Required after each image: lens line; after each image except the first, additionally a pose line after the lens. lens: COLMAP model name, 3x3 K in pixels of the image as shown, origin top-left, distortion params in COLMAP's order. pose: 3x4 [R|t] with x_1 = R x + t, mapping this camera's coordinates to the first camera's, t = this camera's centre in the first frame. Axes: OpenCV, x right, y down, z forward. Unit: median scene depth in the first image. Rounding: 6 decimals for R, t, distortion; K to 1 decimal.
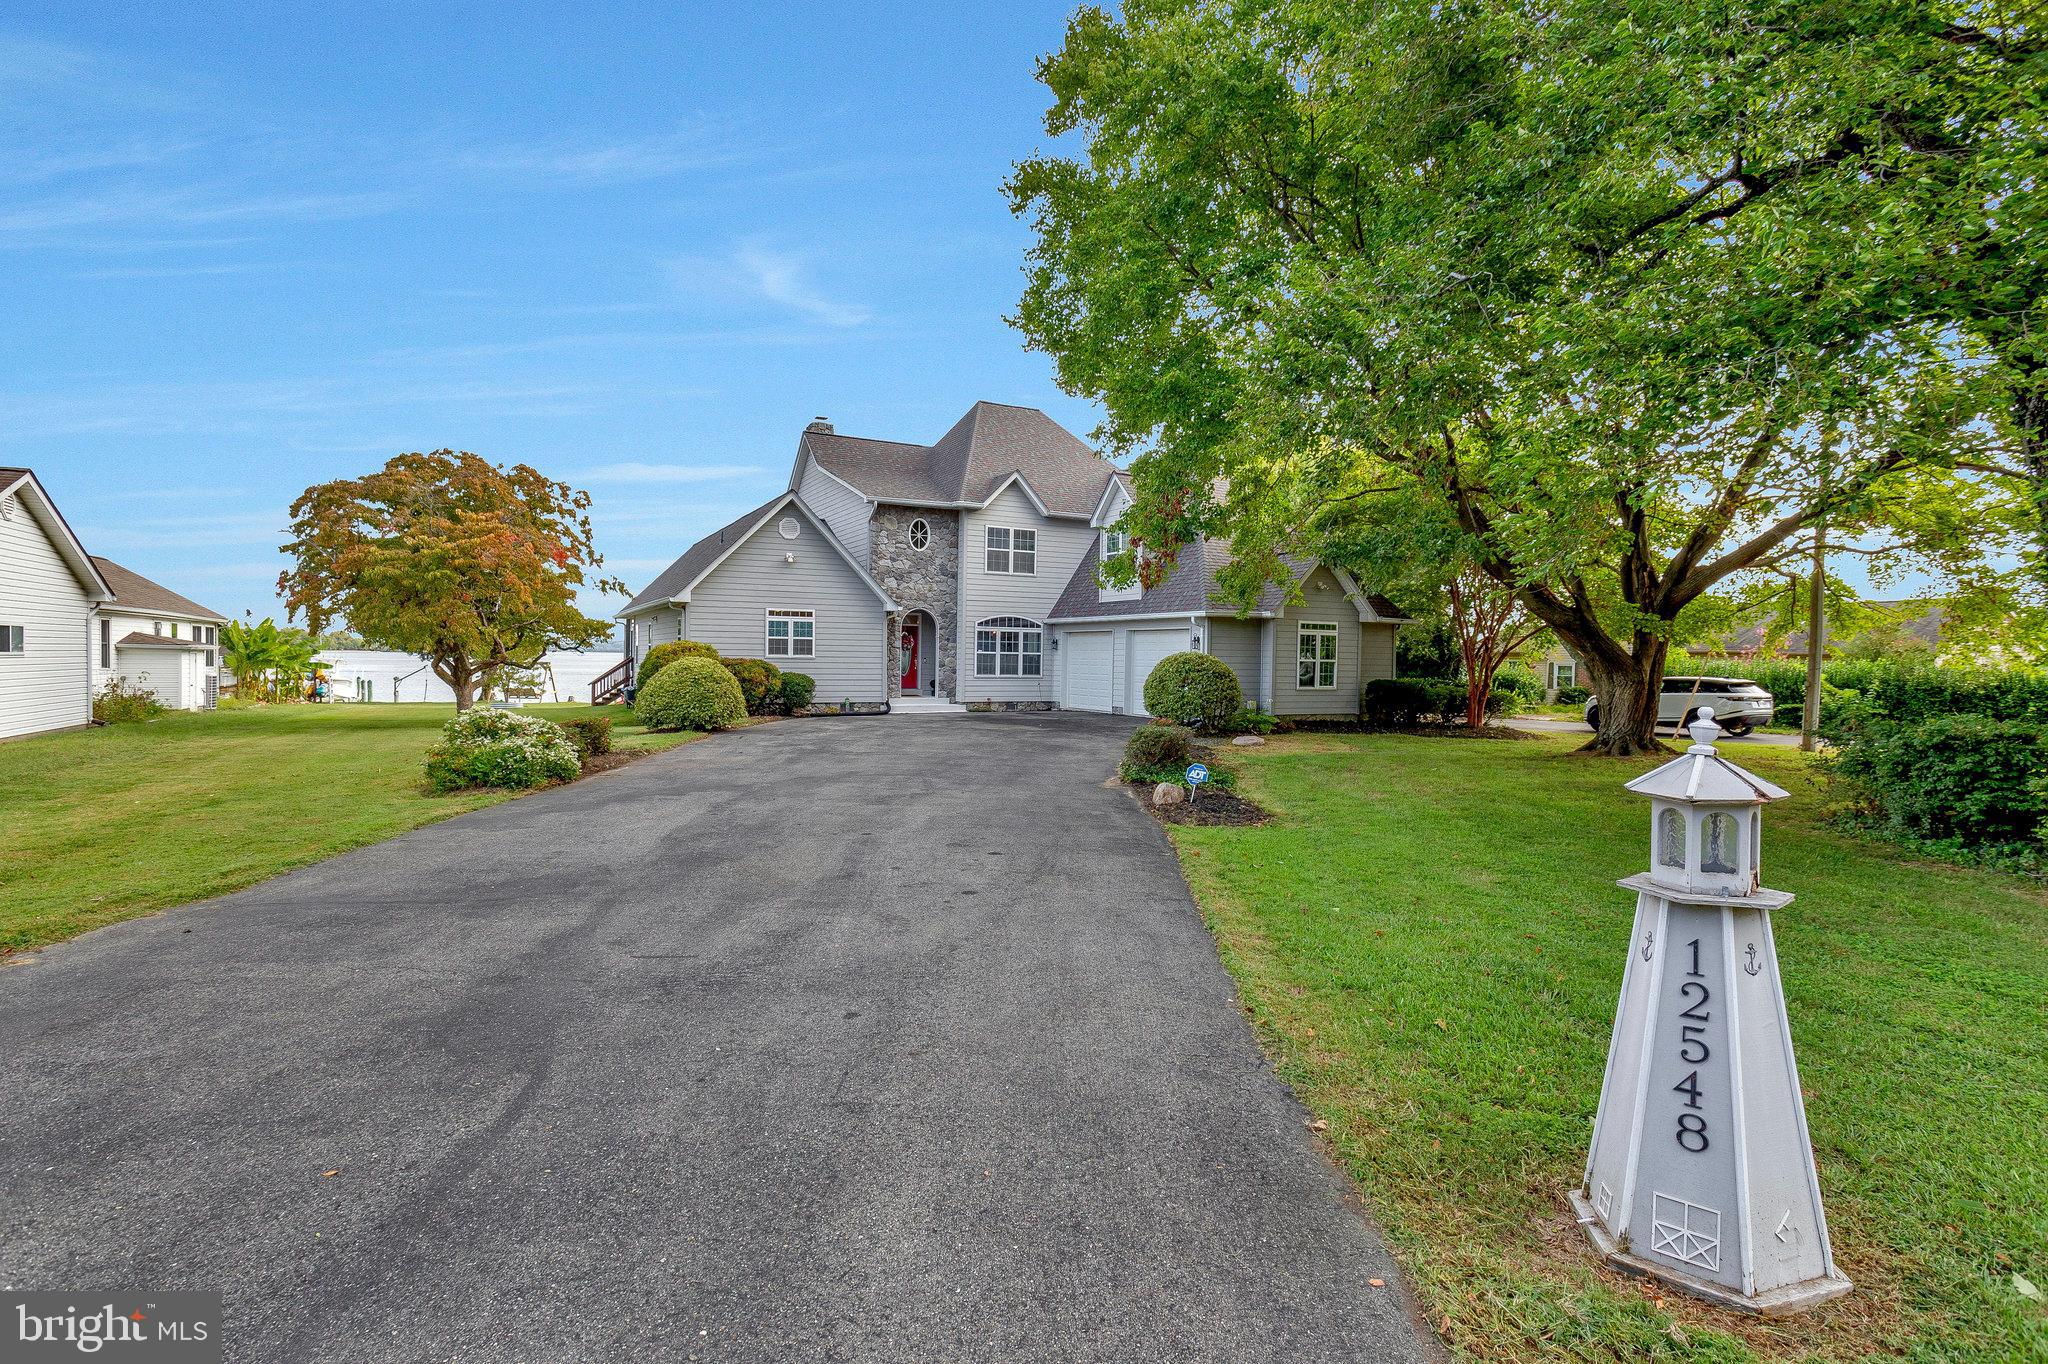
lens RADIAL K [[1009.5, 0, 1025.2], [0, 1009.5, 688.9], [0, 0, 1]] dist [0.009504, 0.000639]
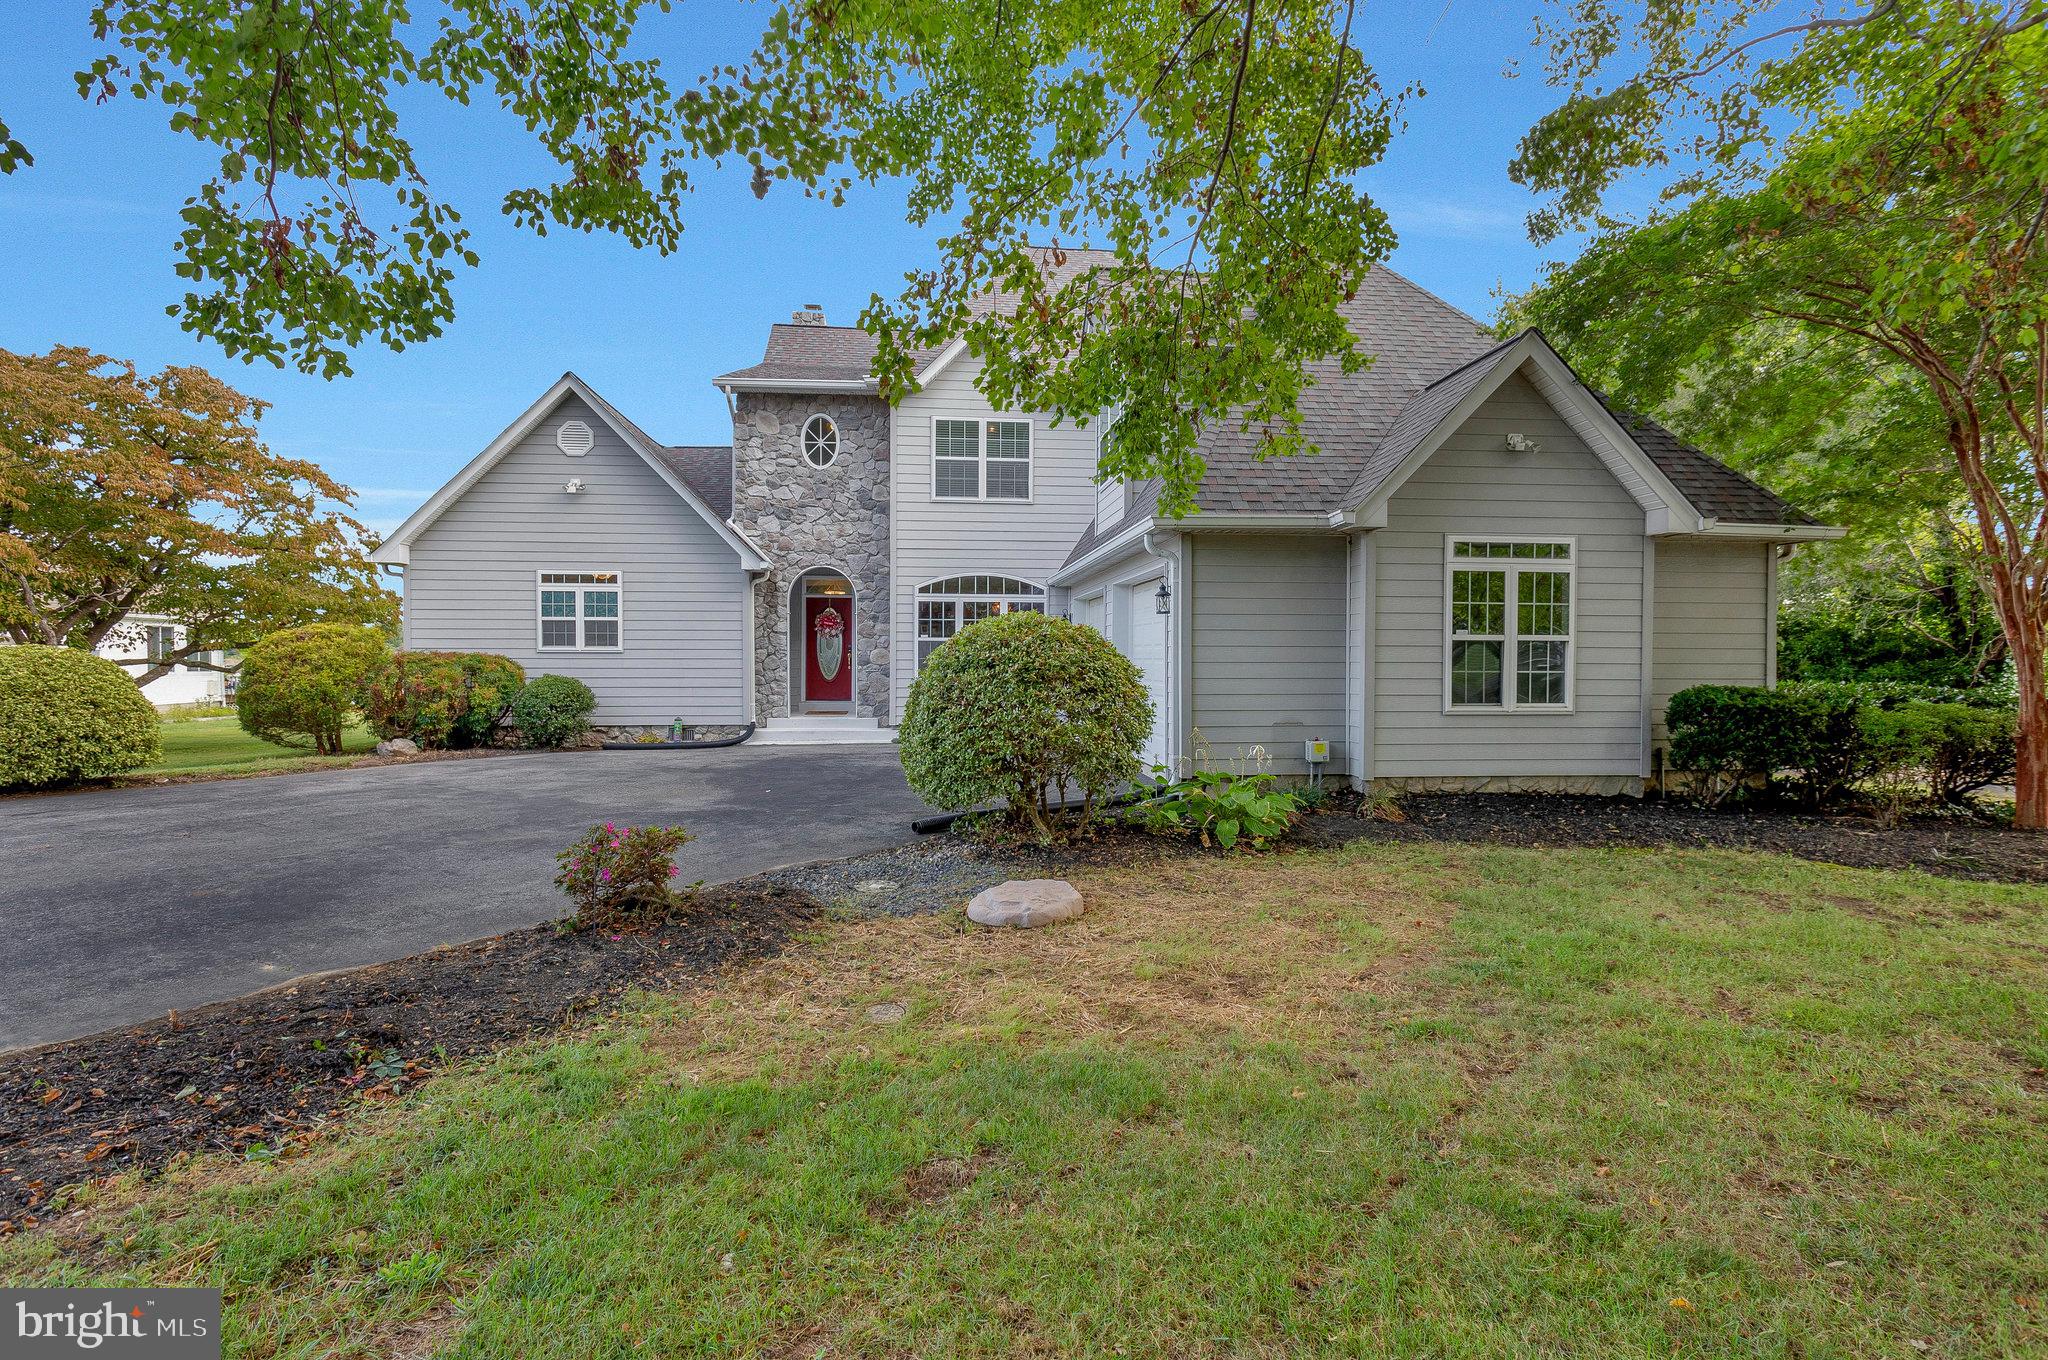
lens RADIAL K [[1009.5, 0, 1025.2], [0, 1009.5, 686.9], [0, 0, 1]] dist [0.009504, 0.000639]
pose [[0.930847, -0.000686, -0.365407, 0.224633], [-0.001072, 0.999989, -0.004608, -0.006482], [0.365406, 0.004681, 0.930836, 0.498425]]
